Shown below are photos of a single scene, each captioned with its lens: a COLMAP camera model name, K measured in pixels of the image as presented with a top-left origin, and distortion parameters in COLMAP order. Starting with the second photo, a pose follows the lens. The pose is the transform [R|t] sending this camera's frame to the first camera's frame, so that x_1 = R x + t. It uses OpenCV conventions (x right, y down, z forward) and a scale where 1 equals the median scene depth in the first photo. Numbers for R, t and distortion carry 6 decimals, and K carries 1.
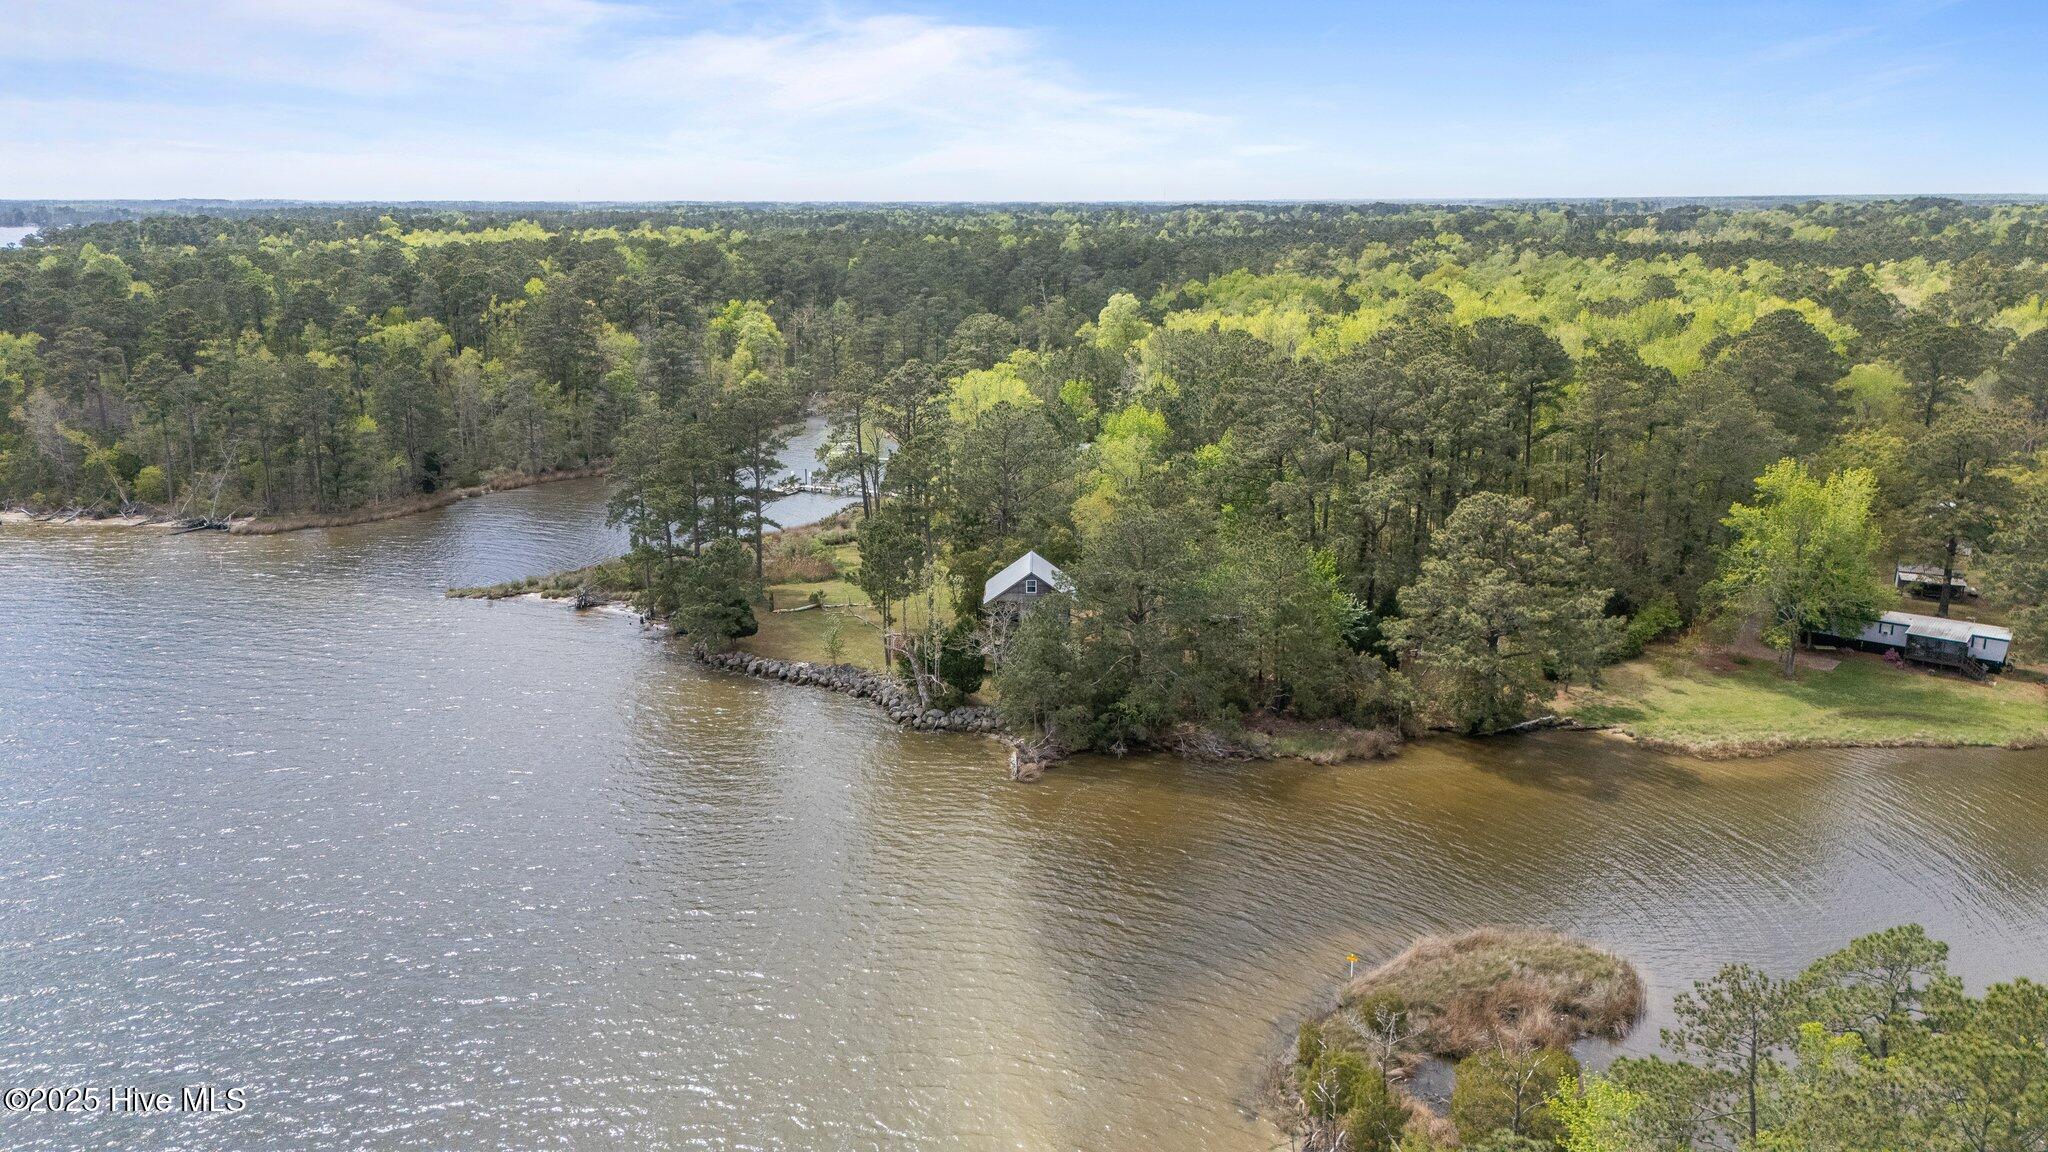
lens RADIAL K [[1494.4, 0, 1024.0], [0, 1494.4, 576.0], [0, 0, 1]] dist [0.111762, -0.143732]
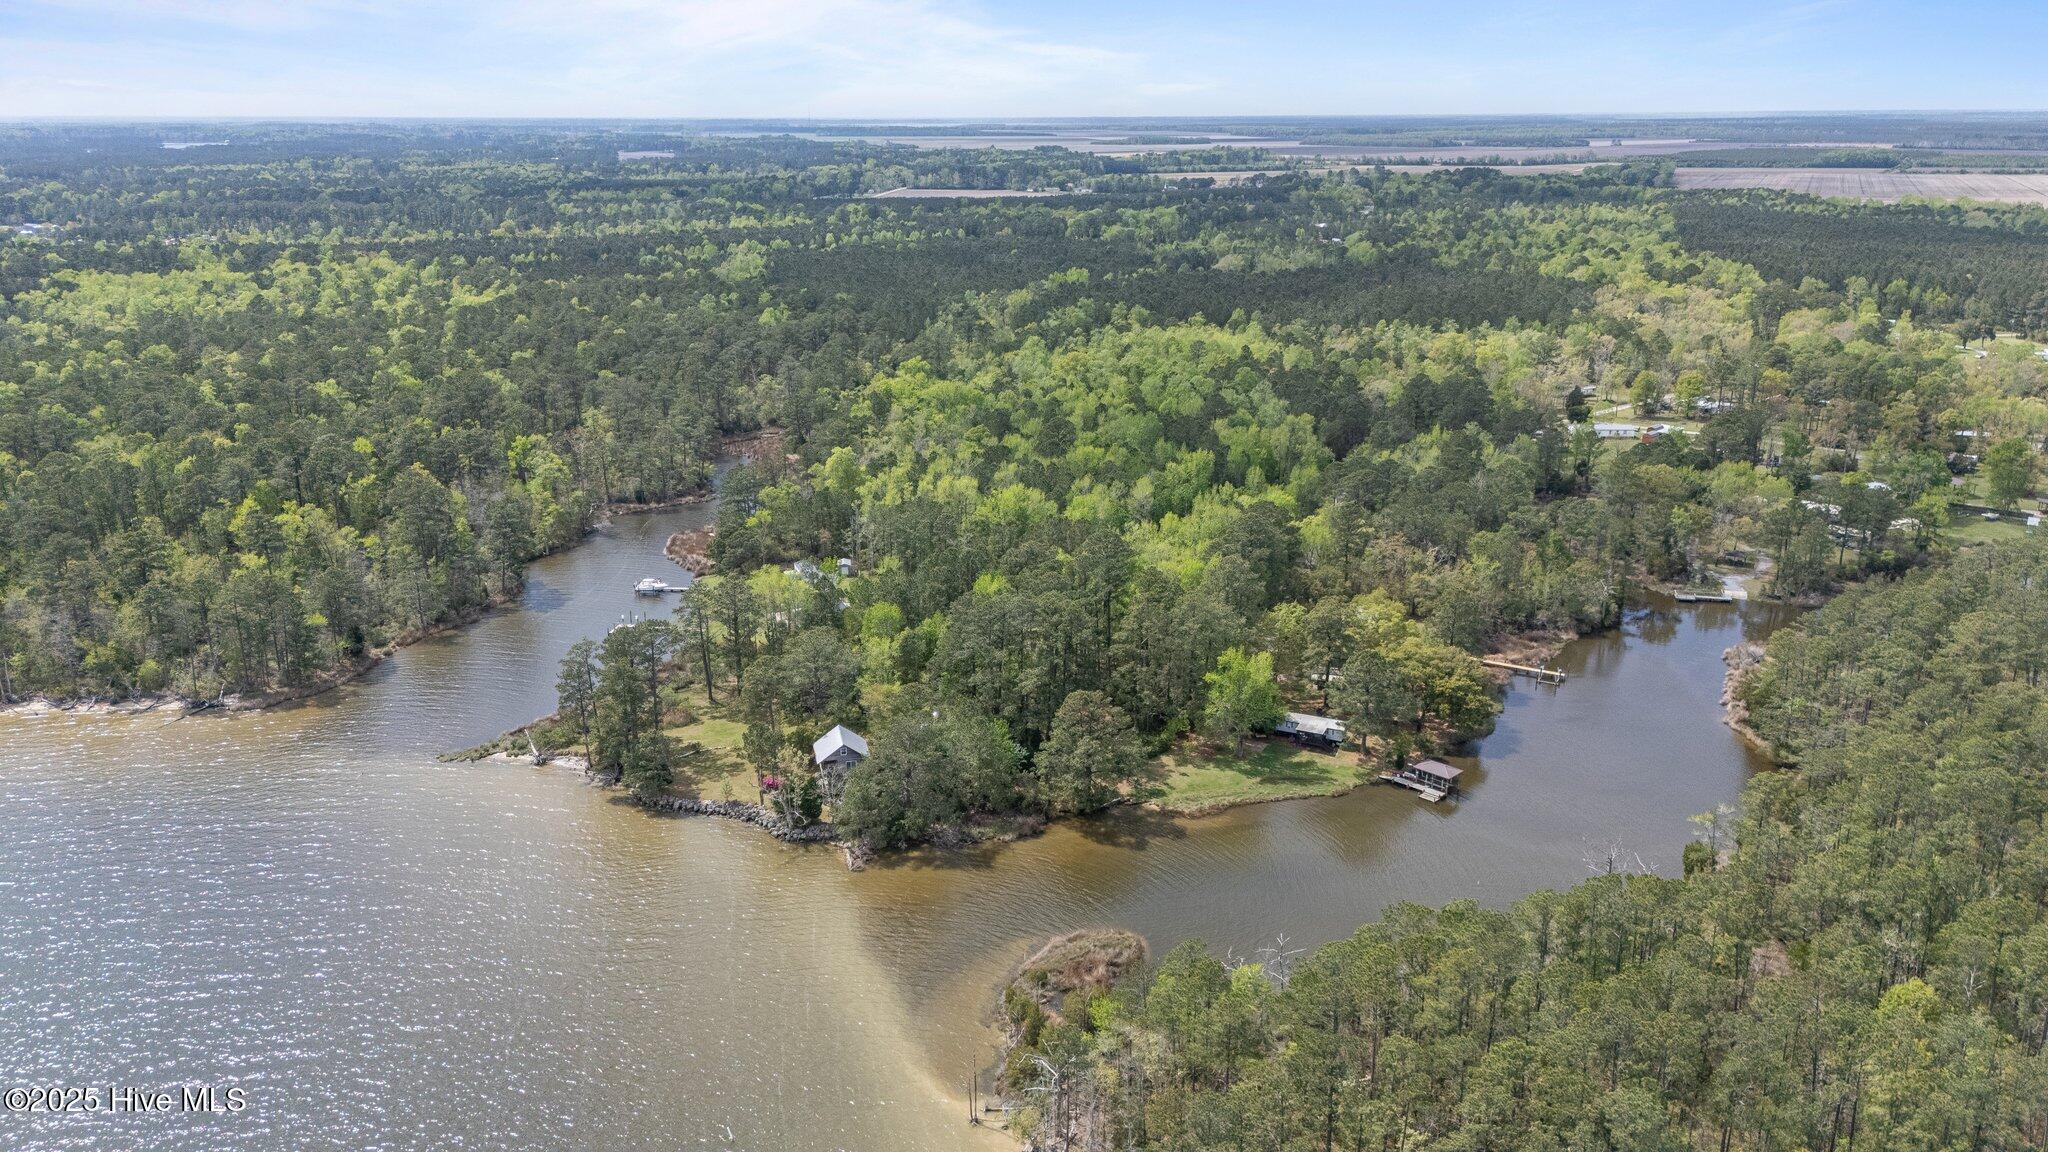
lens RADIAL K [[1494.4, 0, 1024.0], [0, 1494.4, 576.0], [0, 0, 1]] dist [0.111762, -0.143732]
pose [[0.974373, -0.066041, 0.215024, -0.162677], [0.054223, 0.996700, 0.060411, -0.311159], [-0.218304, -0.047203, 0.974738, -0.820889]]
